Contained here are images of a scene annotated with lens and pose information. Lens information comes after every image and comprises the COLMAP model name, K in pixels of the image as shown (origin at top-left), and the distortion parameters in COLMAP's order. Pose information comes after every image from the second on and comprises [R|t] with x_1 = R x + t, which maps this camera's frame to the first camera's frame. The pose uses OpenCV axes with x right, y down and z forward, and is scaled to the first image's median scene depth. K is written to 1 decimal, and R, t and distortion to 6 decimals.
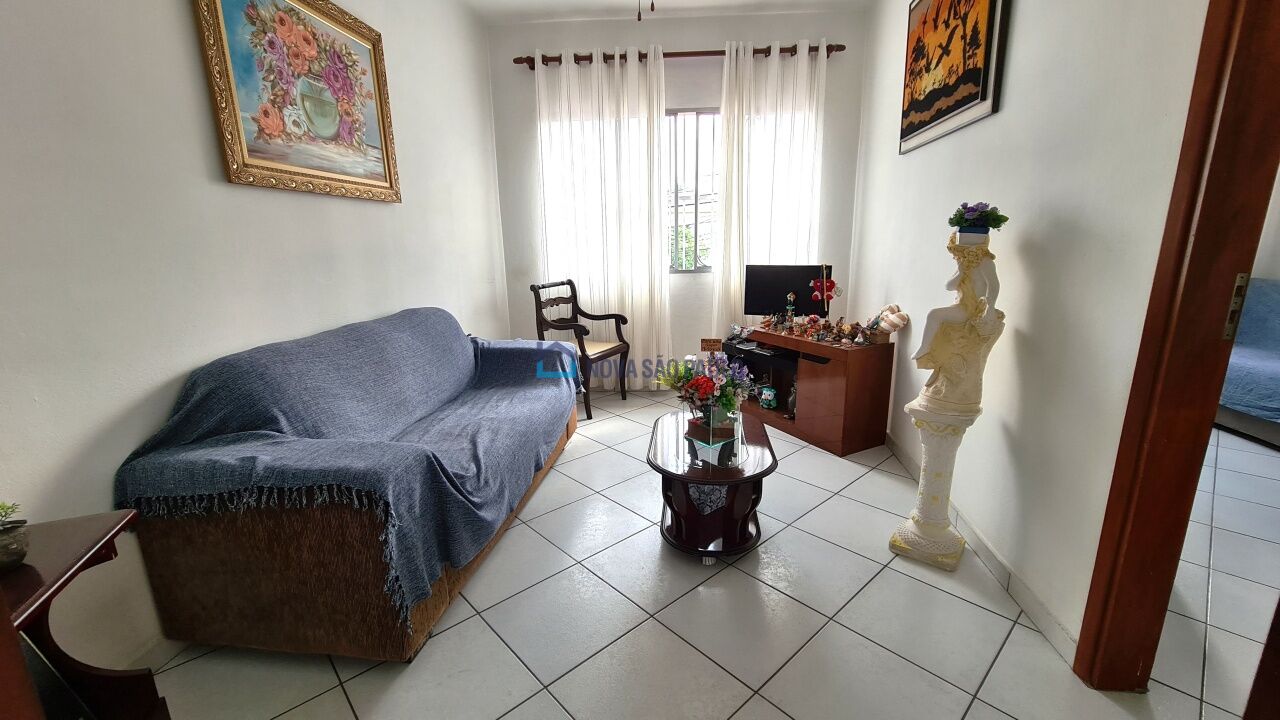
lens RADIAL K [[518.9, 0, 640.0], [0, 518.9, 360.0], [0, 0, 1]] dist [0.000221, 0.000136]
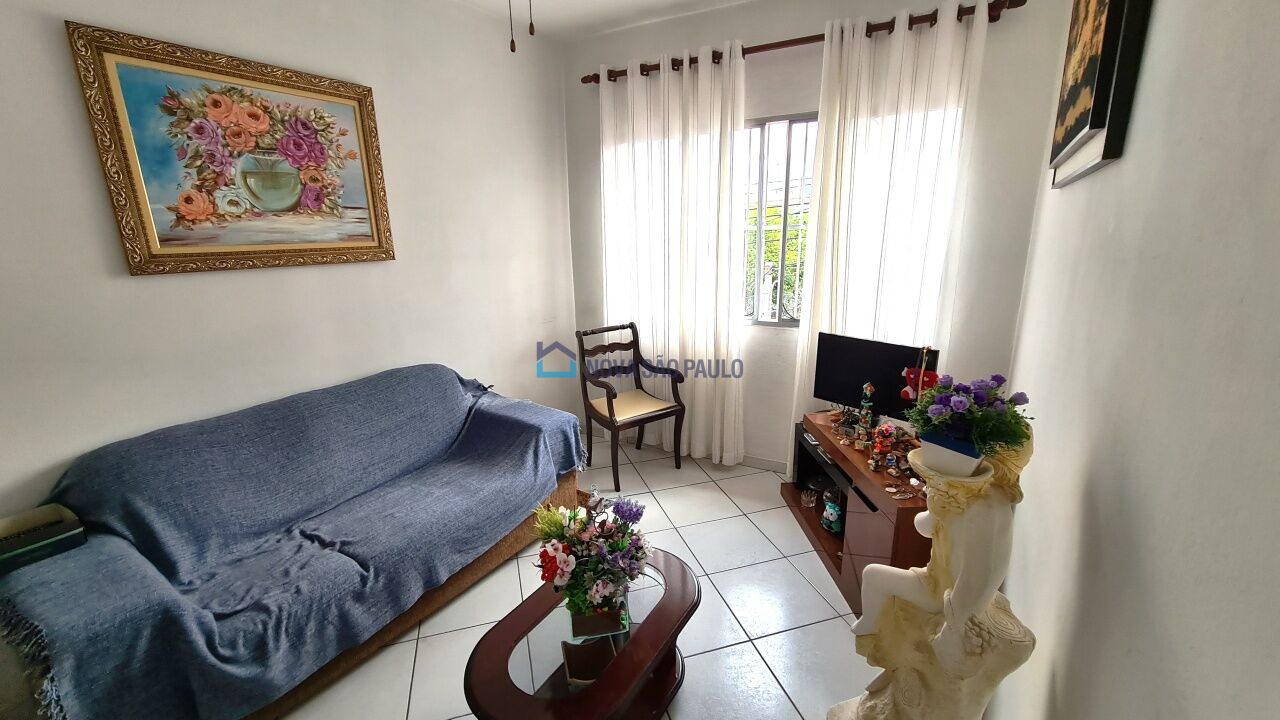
lens RADIAL K [[518.9, 0, 640.0], [0, 518.9, 360.0], [0, 0, 1]] dist [0.000221, 0.000136]
pose [[0.904550, 0.106408, -0.412876, 0.420870], [-0.093837, 0.994297, 0.050672, -0.235087], [0.415913, -0.007092, 0.909377, 0.347413]]
